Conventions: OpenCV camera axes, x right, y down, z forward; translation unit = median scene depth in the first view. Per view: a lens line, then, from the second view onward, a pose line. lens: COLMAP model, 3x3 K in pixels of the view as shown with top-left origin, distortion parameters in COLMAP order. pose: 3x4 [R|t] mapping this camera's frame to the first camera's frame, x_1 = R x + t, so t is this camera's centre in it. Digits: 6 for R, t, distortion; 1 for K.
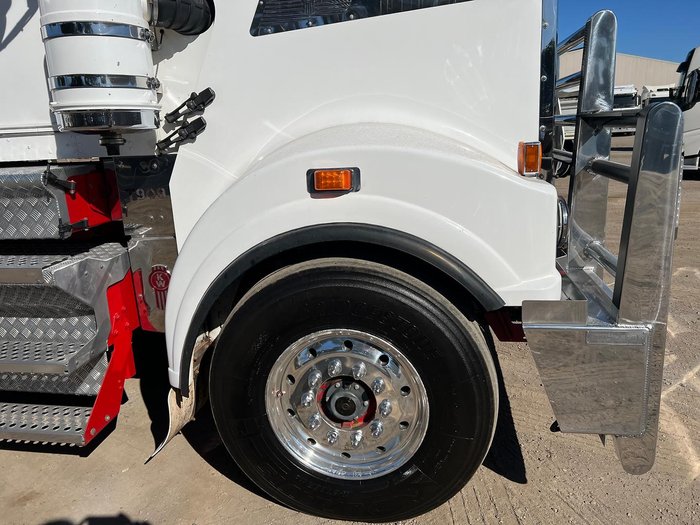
lens RADIAL K [[545.6, 0, 350.4], [0, 545.6, 293.1], [0, 0, 1]] dist [0.000070, -0.001102]
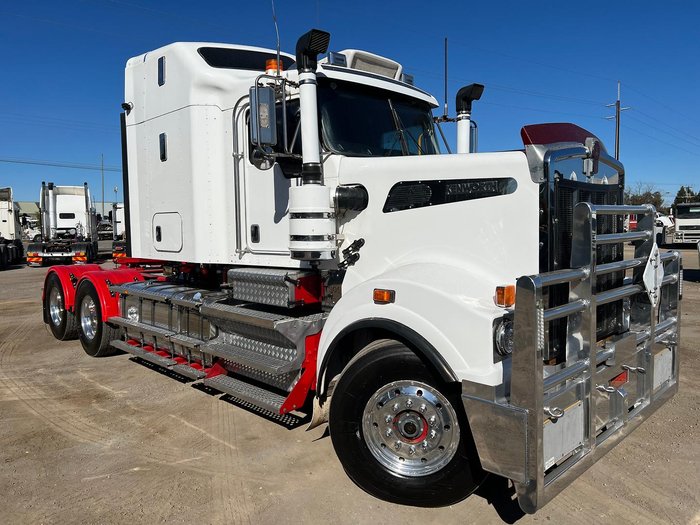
lens RADIAL K [[522.9, 0, 350.0], [0, 522.9, 262.5], [0, 0, 1]] dist [0.022366, -0.004768]
pose [[0.806820, 0.069513, -0.586694, 0.769839], [-0.182135, 0.973951, -0.135076, -0.043567], [0.562021, 0.215840, 0.798464, -0.445214]]
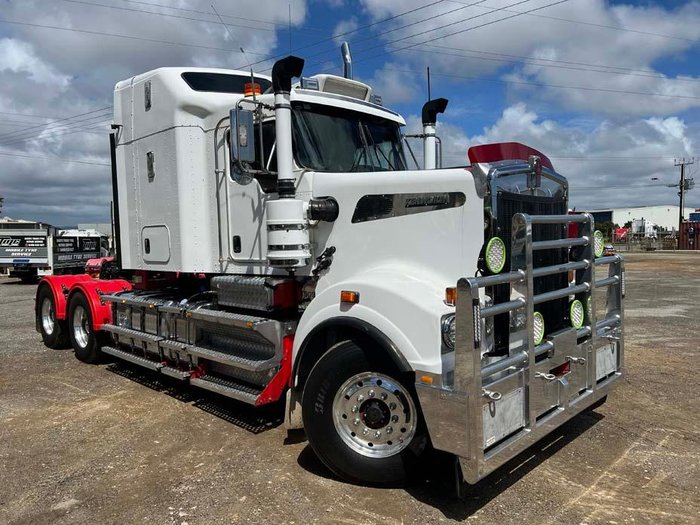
lens RADIAL K [[522.9, 0, 350.0], [0, 522.9, 262.5], [0, 0, 1]] dist [0.022366, -0.004768]
pose [[0.816625, 0.047689, -0.575195, 0.932953], [-0.164509, 0.974474, -0.152766, -0.026853], [0.553227, 0.219378, 0.803625, -0.542247]]
